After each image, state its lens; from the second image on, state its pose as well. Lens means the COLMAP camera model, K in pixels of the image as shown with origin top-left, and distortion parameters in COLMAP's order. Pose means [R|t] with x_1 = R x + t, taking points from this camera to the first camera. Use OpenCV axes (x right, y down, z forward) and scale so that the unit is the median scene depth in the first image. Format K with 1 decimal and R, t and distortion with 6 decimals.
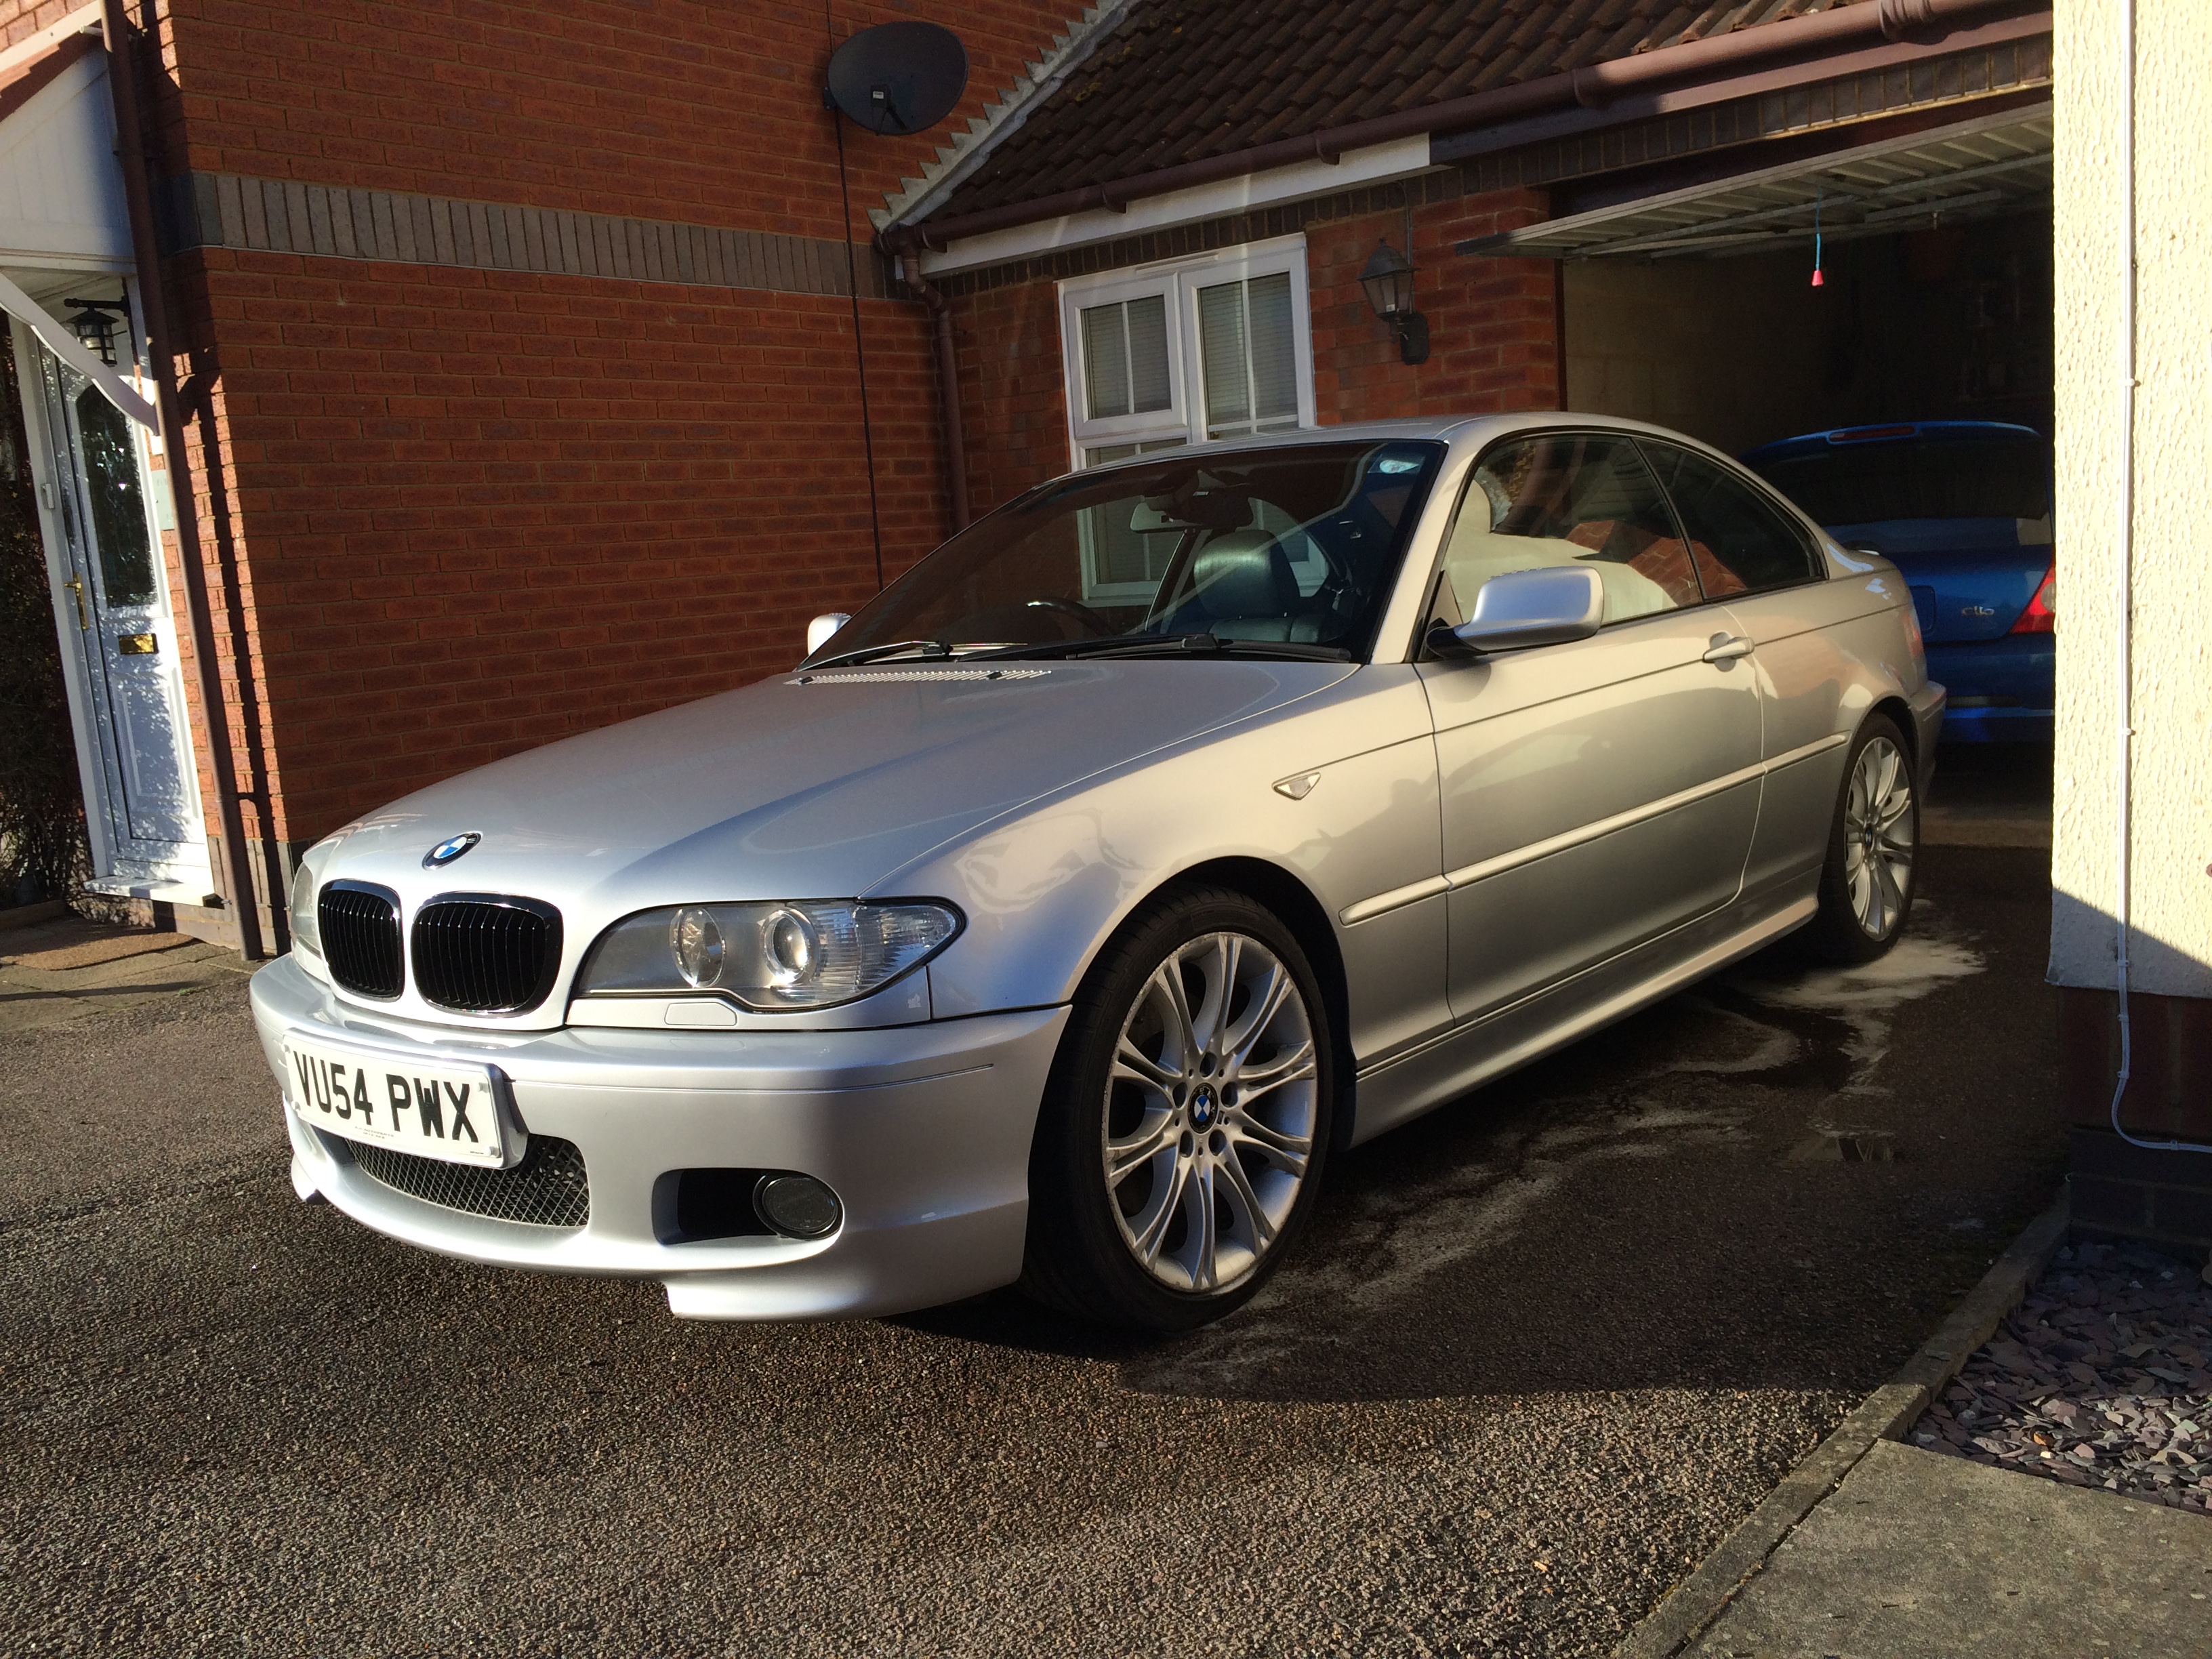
lens RADIAL K [[1891.3, 0, 1117.5], [0, 1891.3, 842.6], [0, 0, 1]] dist [0.082041, -0.114090]
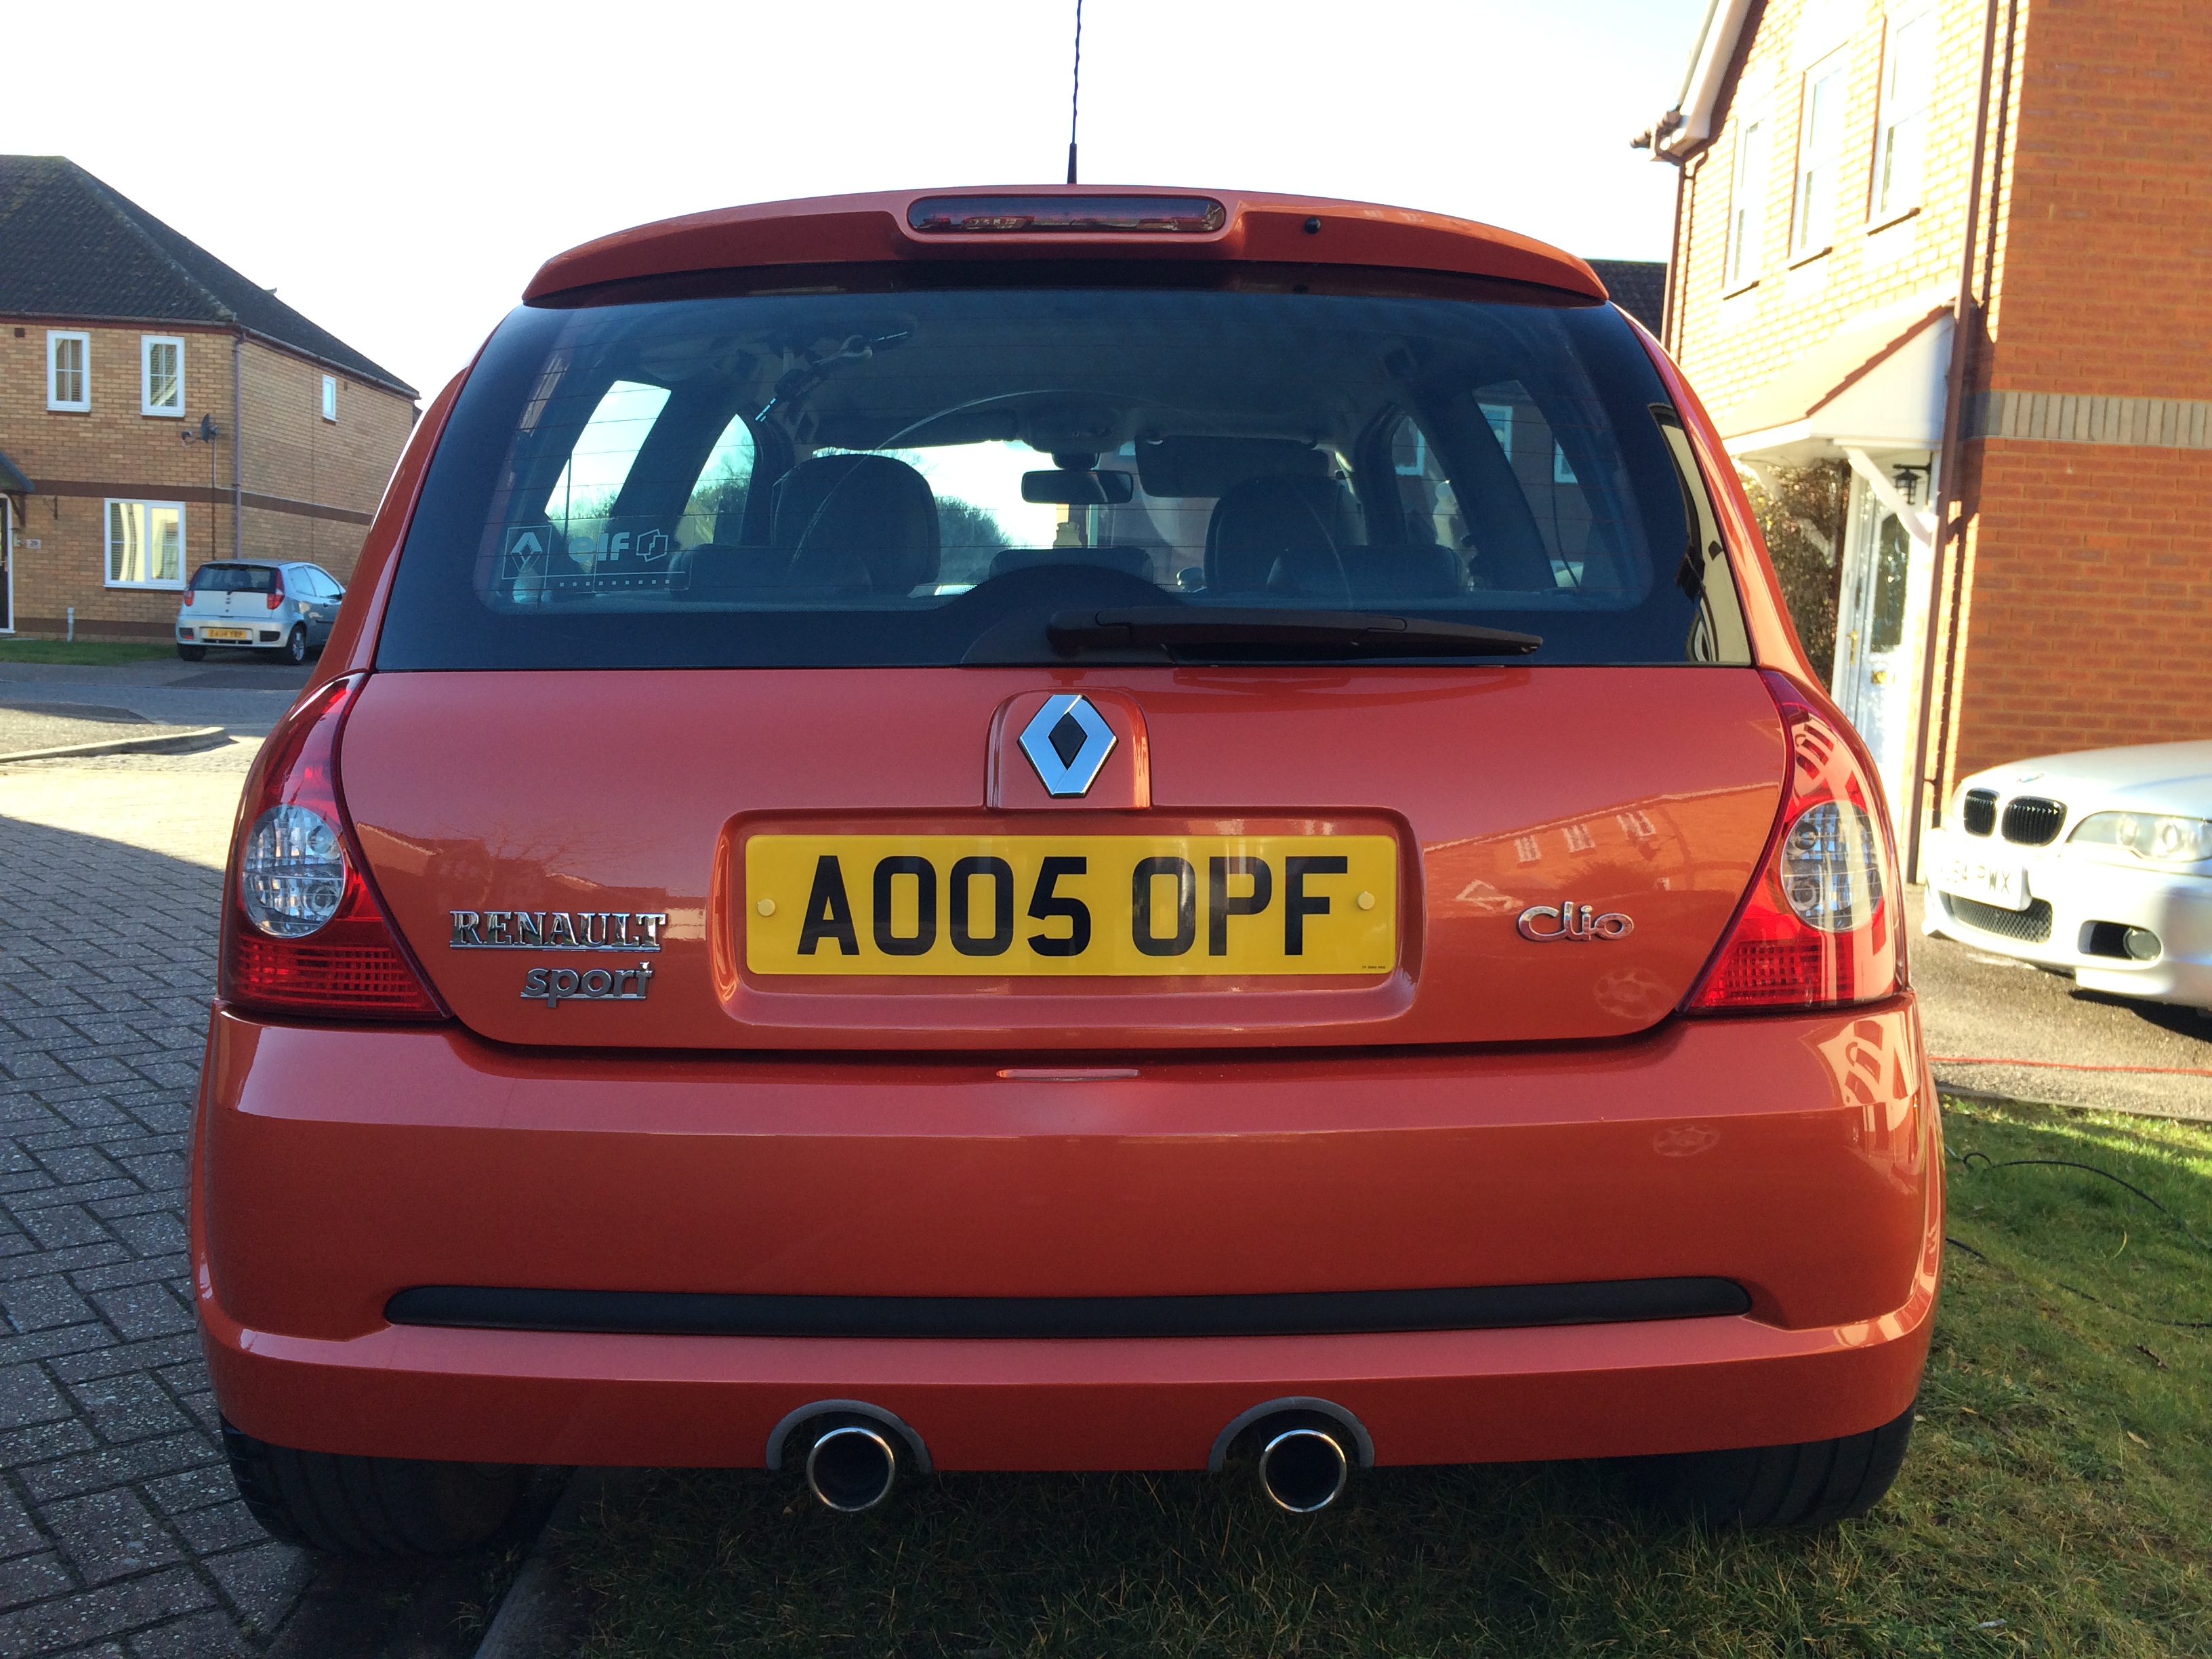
lens RADIAL K [[1891.3, 0, 1095.7], [0, 1891.3, 826.8], [0, 0, 1]] dist [0.082041, -0.114090]
pose [[0.658939, 0.179560, -0.730450, 0.241903], [-0.208371, 0.976660, 0.052112, 0.072188], [0.722759, 0.117866, 0.680975, -0.546400]]
